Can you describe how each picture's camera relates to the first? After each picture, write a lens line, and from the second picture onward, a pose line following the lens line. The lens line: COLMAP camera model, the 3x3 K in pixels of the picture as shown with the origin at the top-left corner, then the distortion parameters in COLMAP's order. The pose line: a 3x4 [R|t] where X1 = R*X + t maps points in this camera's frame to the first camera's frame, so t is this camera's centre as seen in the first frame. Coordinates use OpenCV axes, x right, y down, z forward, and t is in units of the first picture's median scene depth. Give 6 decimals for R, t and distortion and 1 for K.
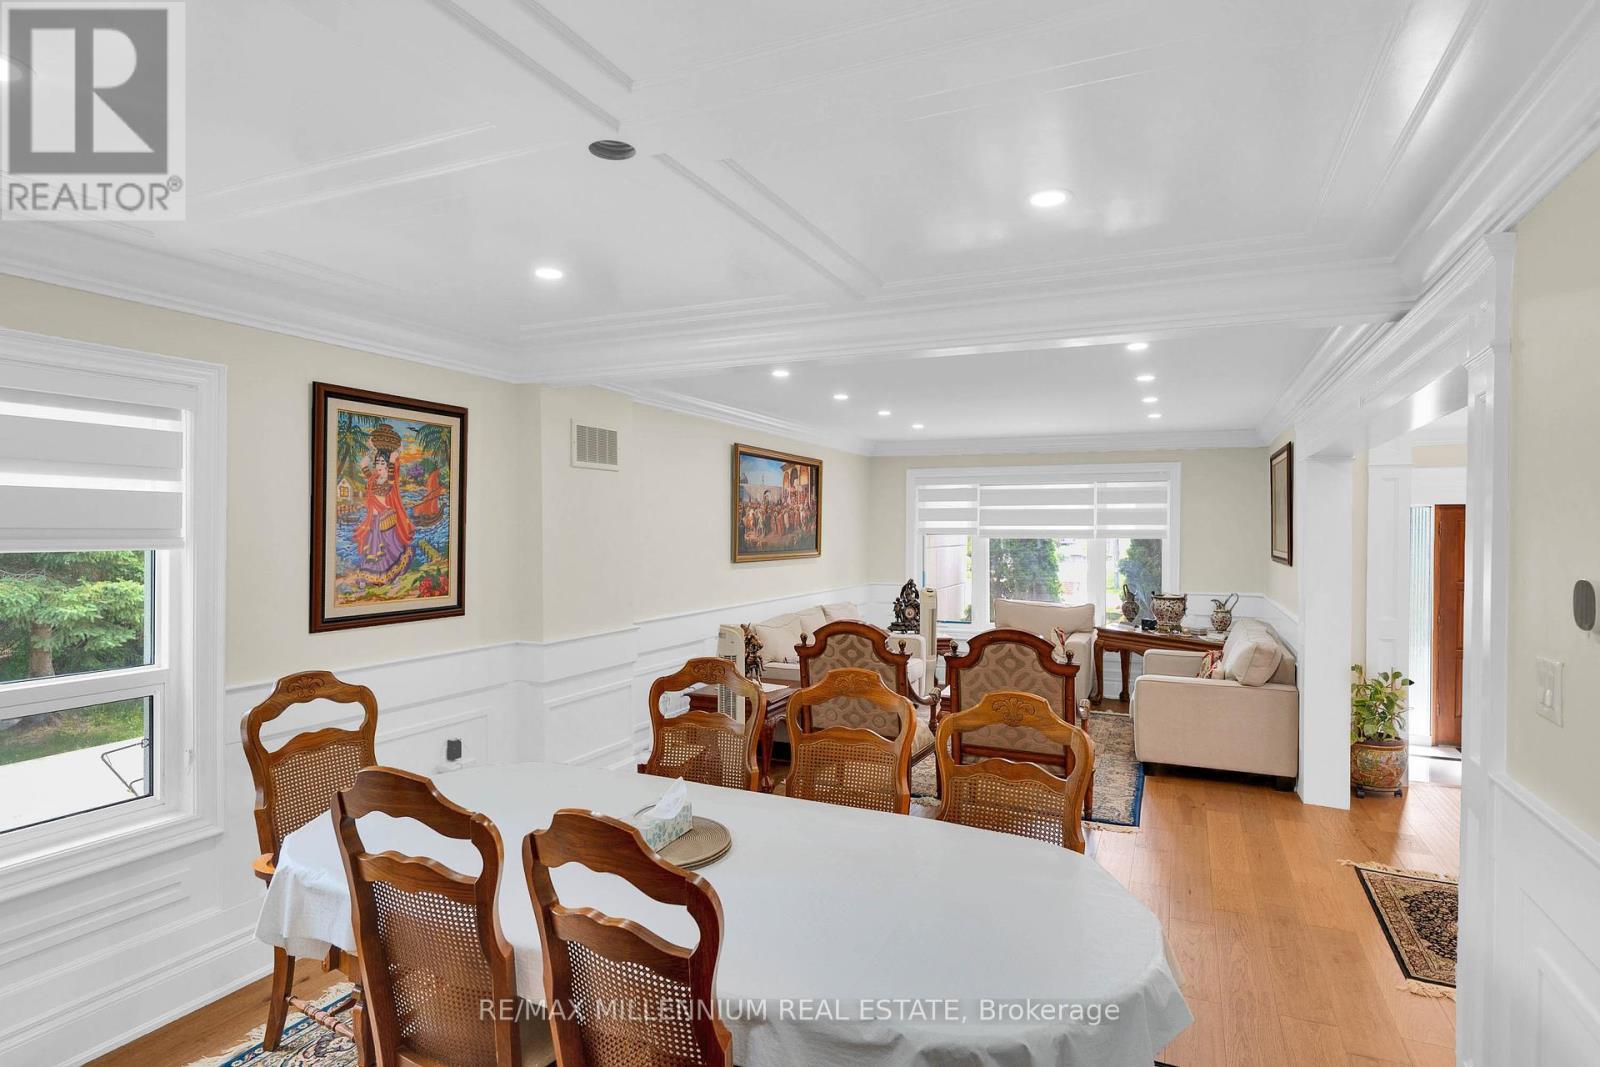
lens RADIAL K [[792.5, 0, 797.7], [0, 792.5, 535.0], [0, 0, 1]] dist [-0.000676, -0.000253]
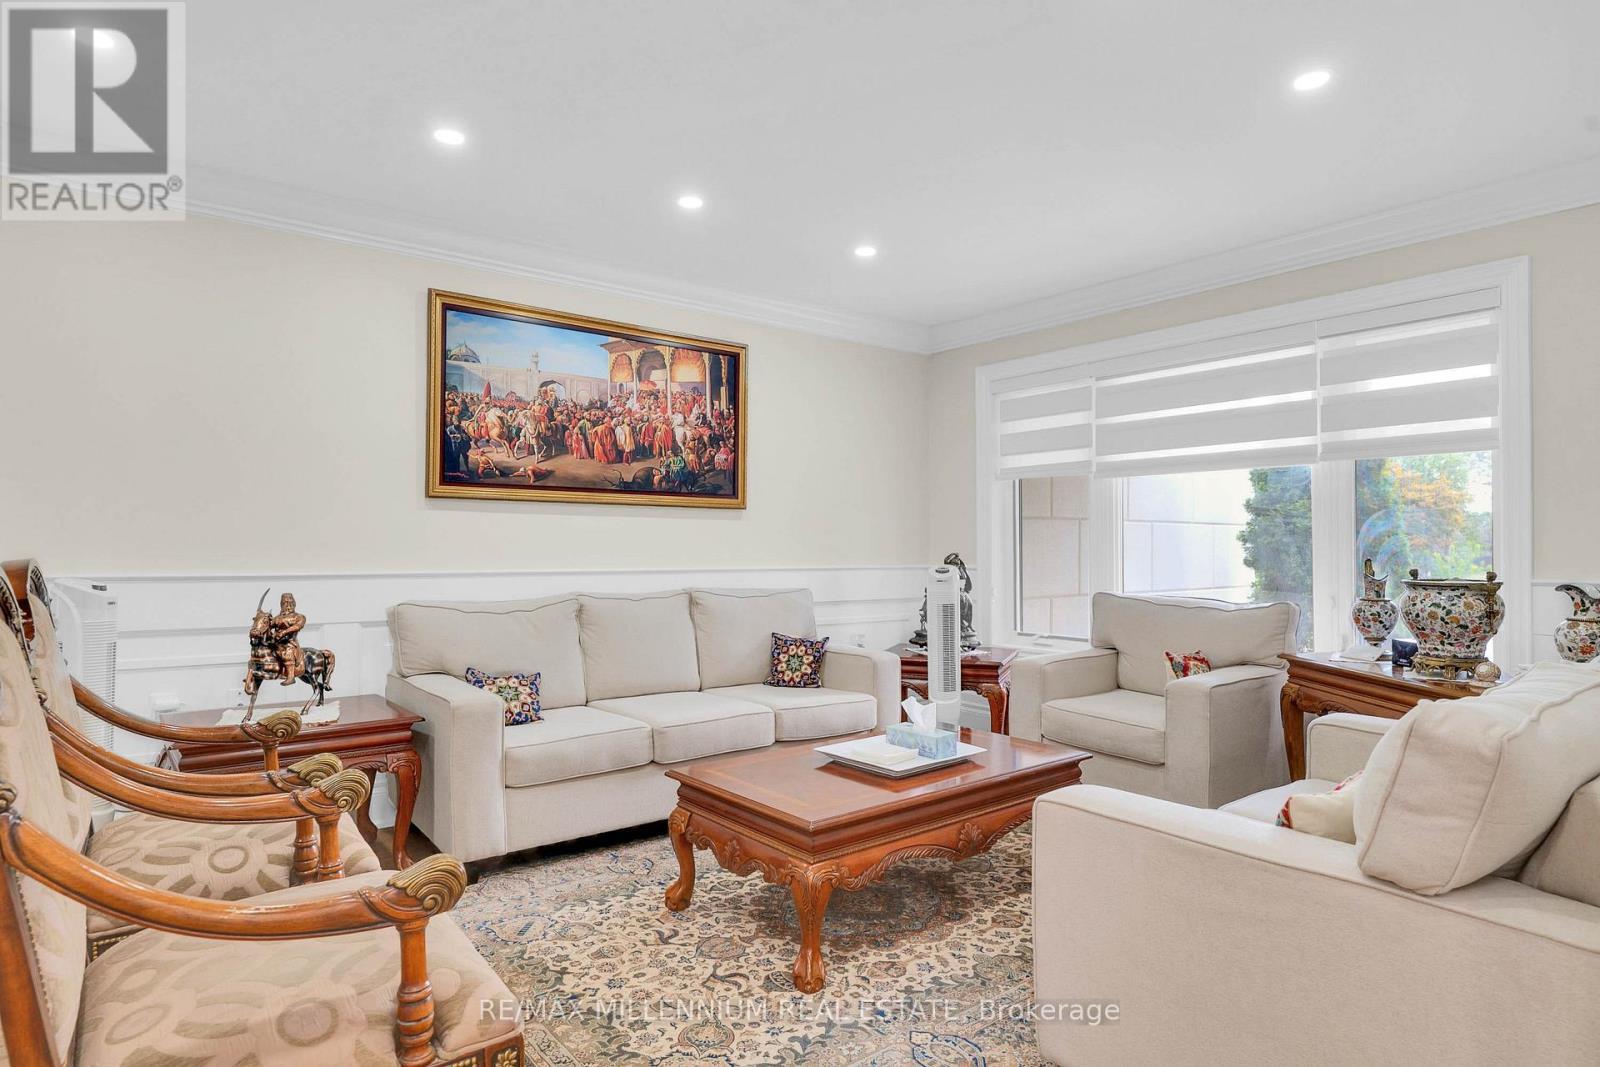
lens RADIAL K [[865.1, 0, 796.3], [0, 865.1, 530.0], [0, 0, 1]] dist [-0.001829, -0.000303]
pose [[0.897323, -0.011597, -0.441223, 0.374222], [-0.000913, 0.999604, -0.028131, 0.065824], [0.441375, 0.025645, 0.896956, 0.489923]]
